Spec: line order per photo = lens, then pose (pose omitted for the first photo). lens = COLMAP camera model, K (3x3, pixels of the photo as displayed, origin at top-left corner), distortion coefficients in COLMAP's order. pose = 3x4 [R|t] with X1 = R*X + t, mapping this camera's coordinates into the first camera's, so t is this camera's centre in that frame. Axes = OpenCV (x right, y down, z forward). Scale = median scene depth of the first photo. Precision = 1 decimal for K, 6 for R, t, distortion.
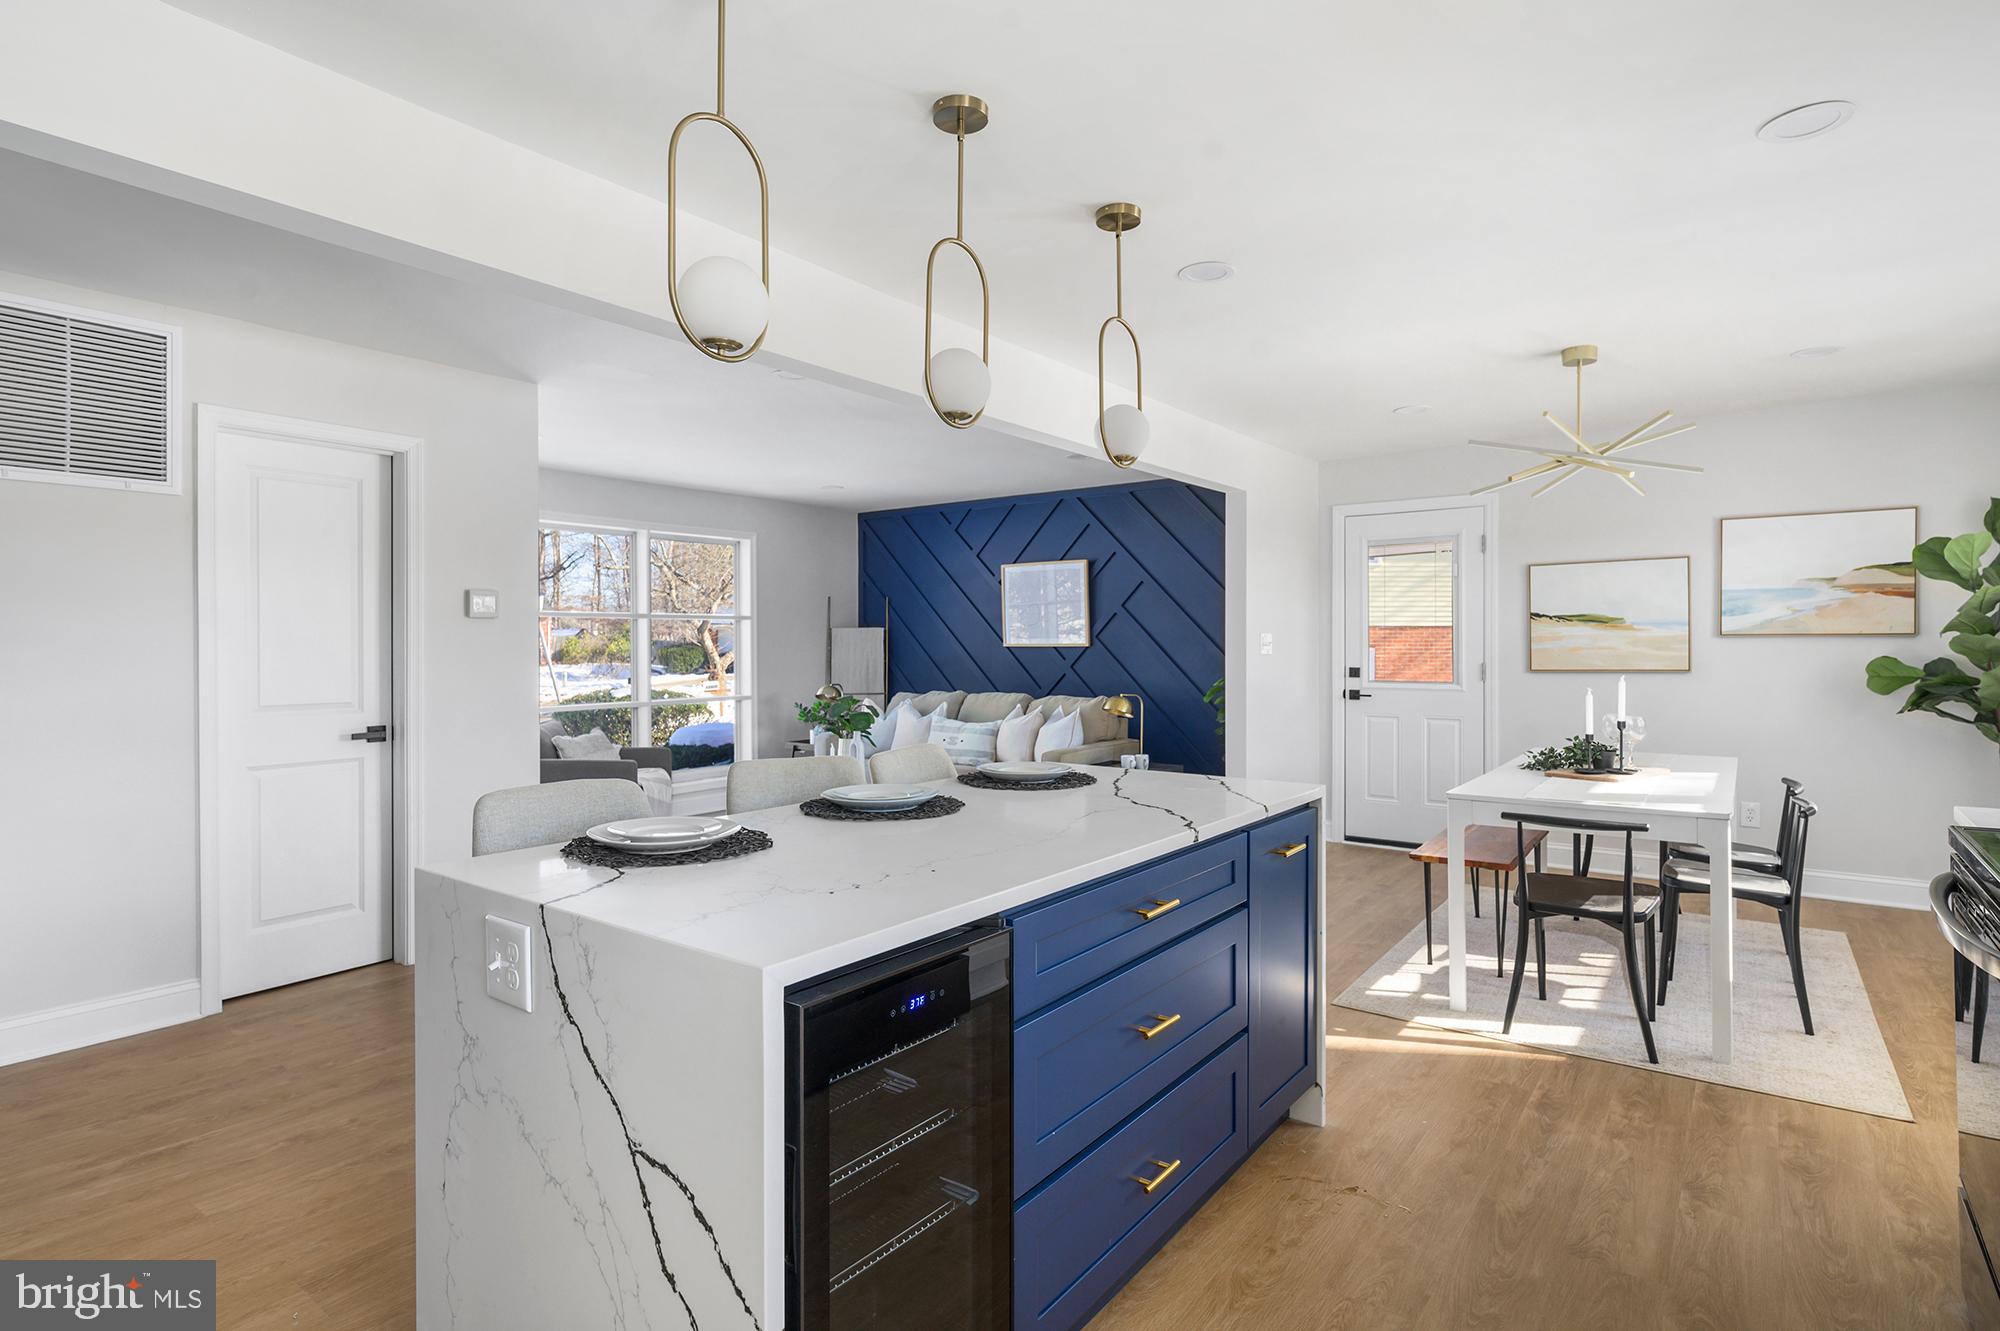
lens RADIAL K [[1010.3, 0, 999.7], [0, 1010.3, 656.1], [0, 0, 1]] dist [-0.000476, -0.000743]
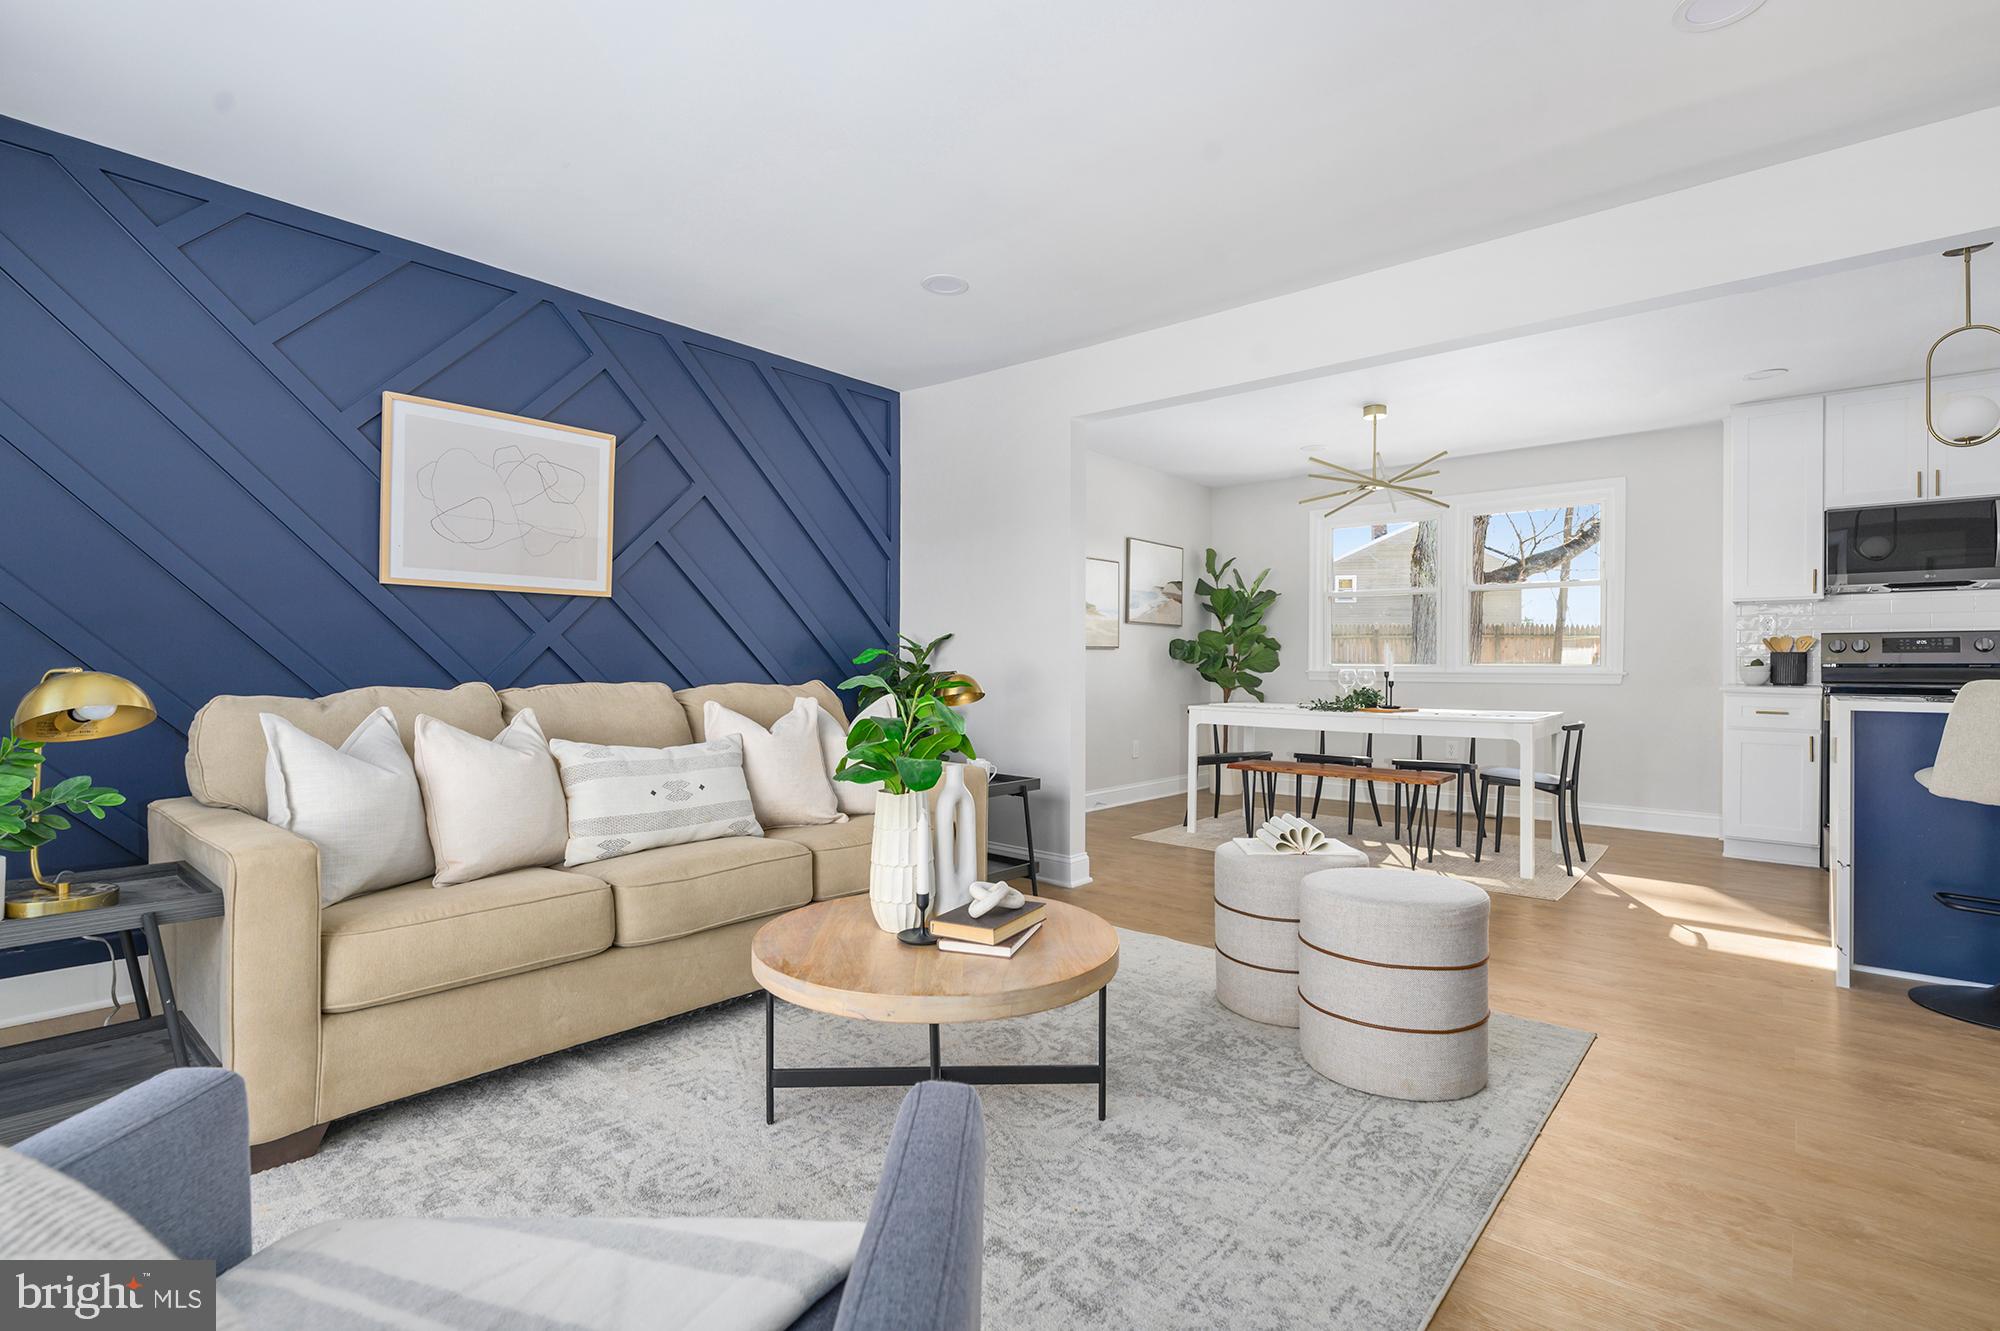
lens RADIAL K [[932.9, 0, 1000.0], [0, 932.9, 665.5], [0, 0, 1]] dist [0.001579, 0.000362]
pose [[0.060126, 0.002784, 0.998187, -0.428940], [0.004555, 0.999985, -0.003063, 0.031751], [-0.998180, 0.004731, 0.060112, 0.824698]]
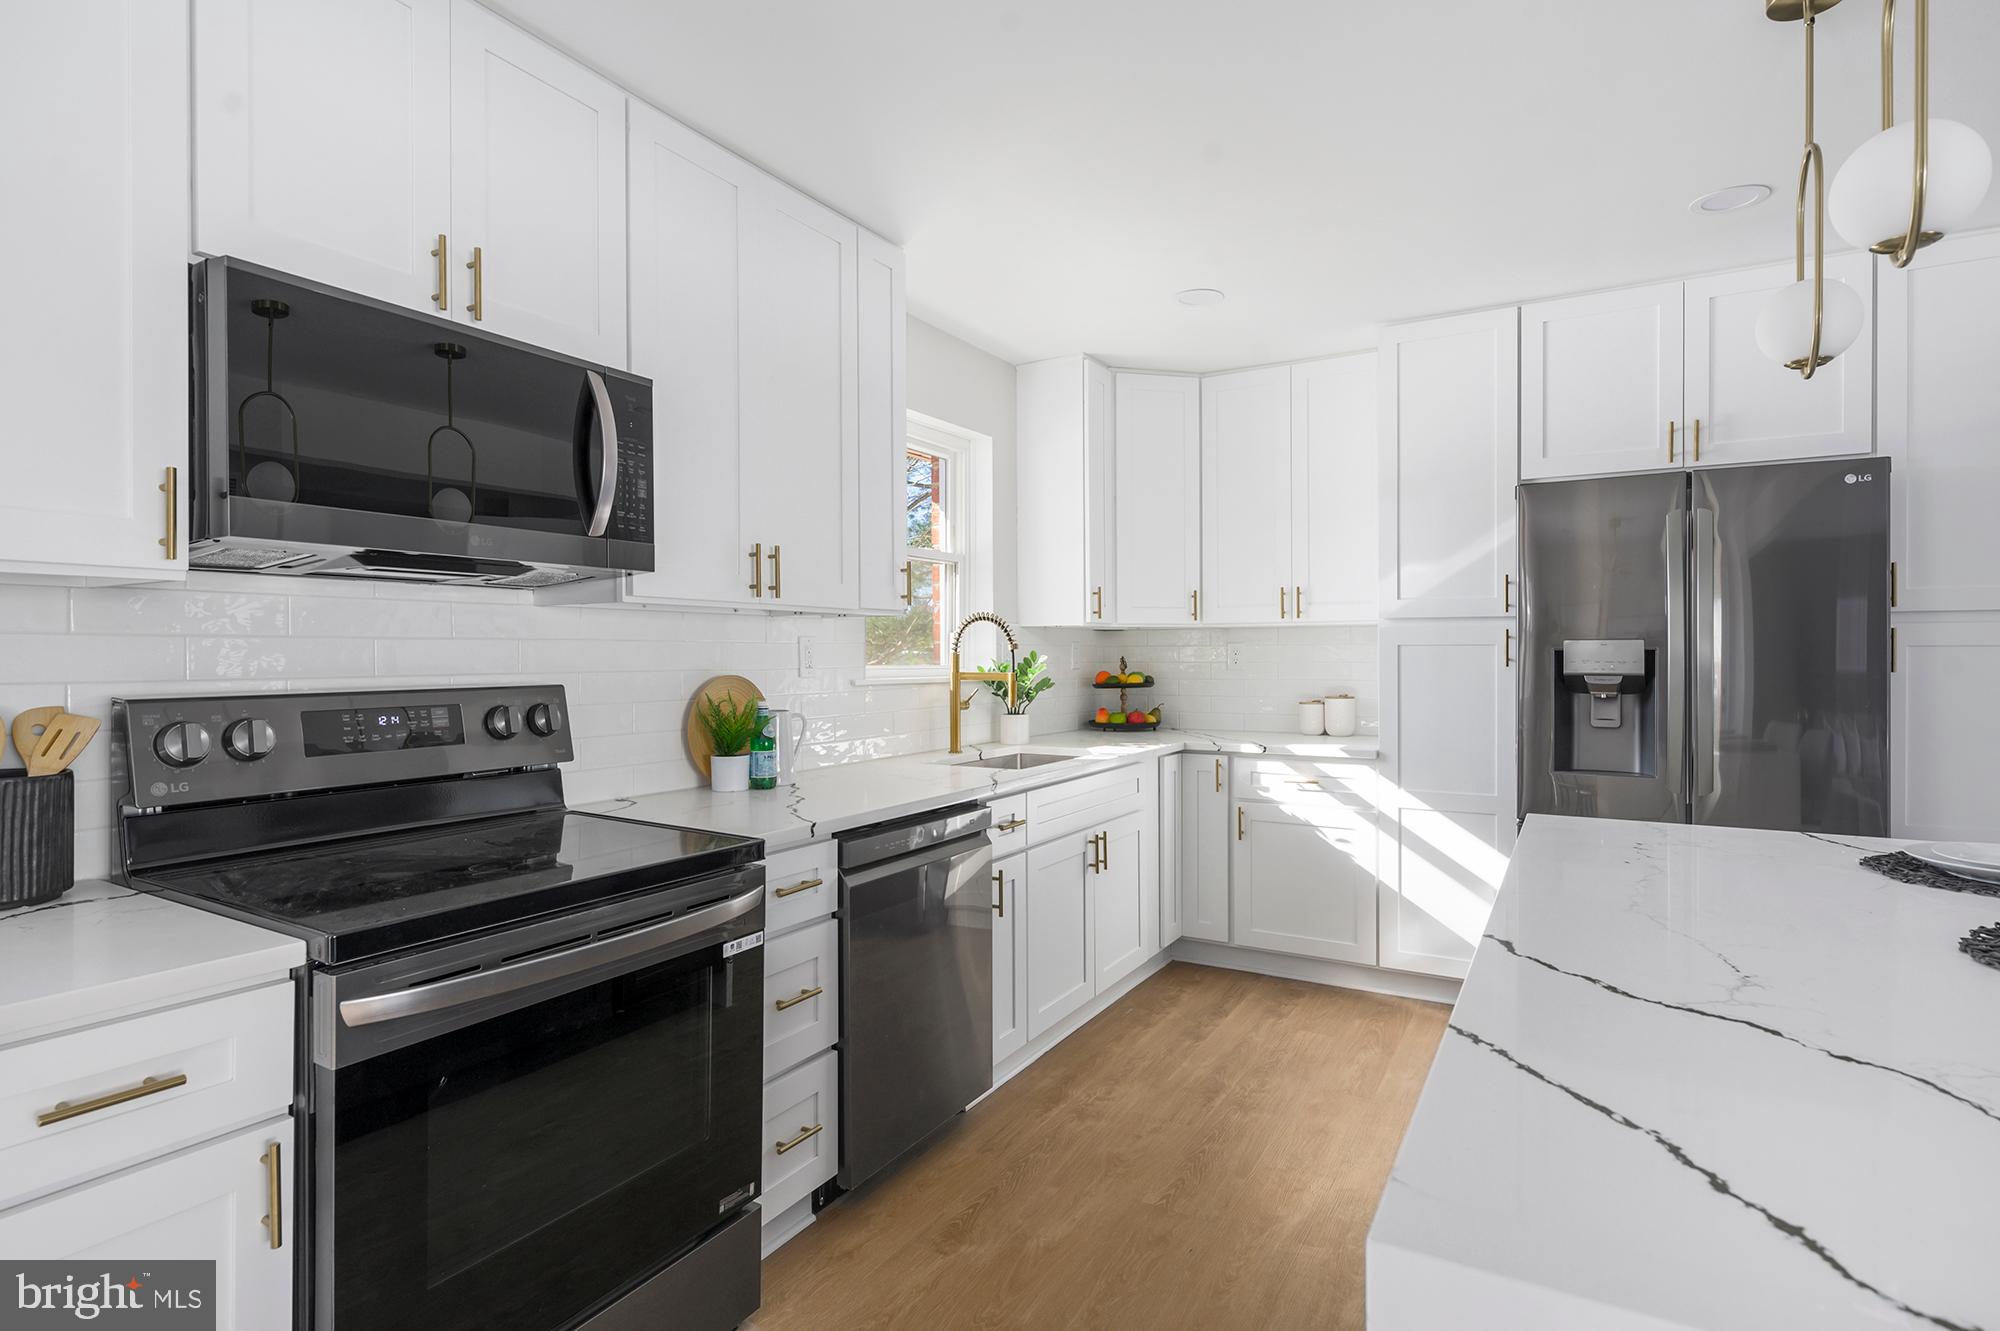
lens RADIAL K [[1010.3, 0, 999.7], [0, 1010.3, 656.1], [0, 0, 1]] dist [-0.000476, -0.000743]
pose [[-0.993379, 0.005392, -0.114754, 0.168256], [0.003976, 0.999913, 0.012565, -0.004369], [0.114812, 0.012025, -0.993315, 0.474142]]
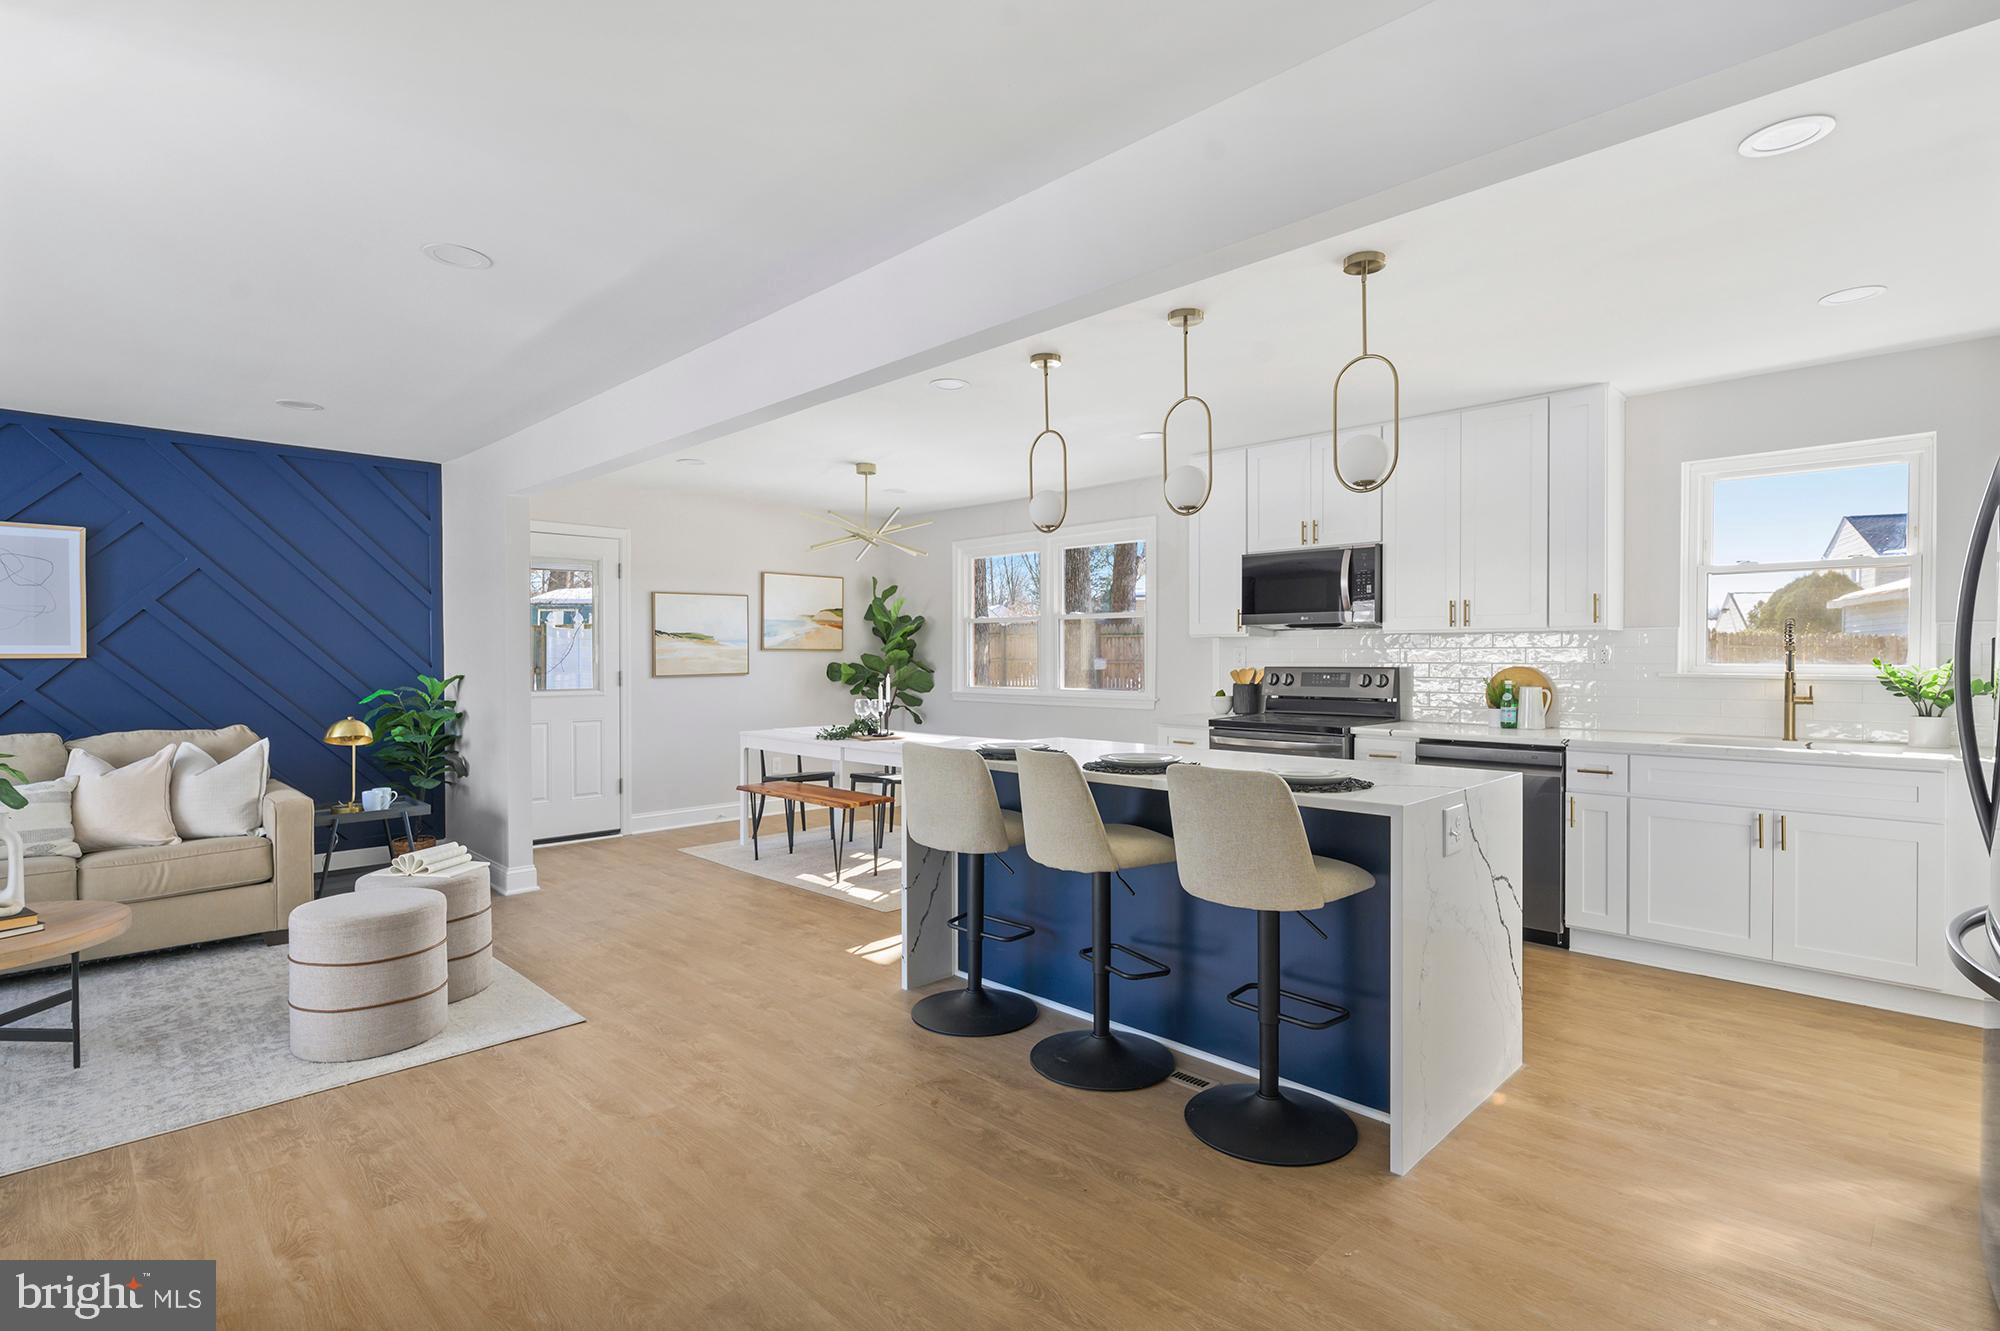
lens RADIAL K [[962.7, 0, 997.5], [0, 962.7, 664.8], [0, 0, 1]] dist [-0.001681, 0.000383]
pose [[0.139137, -0.008001, 0.990241, -0.495690], [0.011702, 0.999911, 0.006435, -0.002194], [-0.990204, 0.010692, 0.139218, 0.340446]]
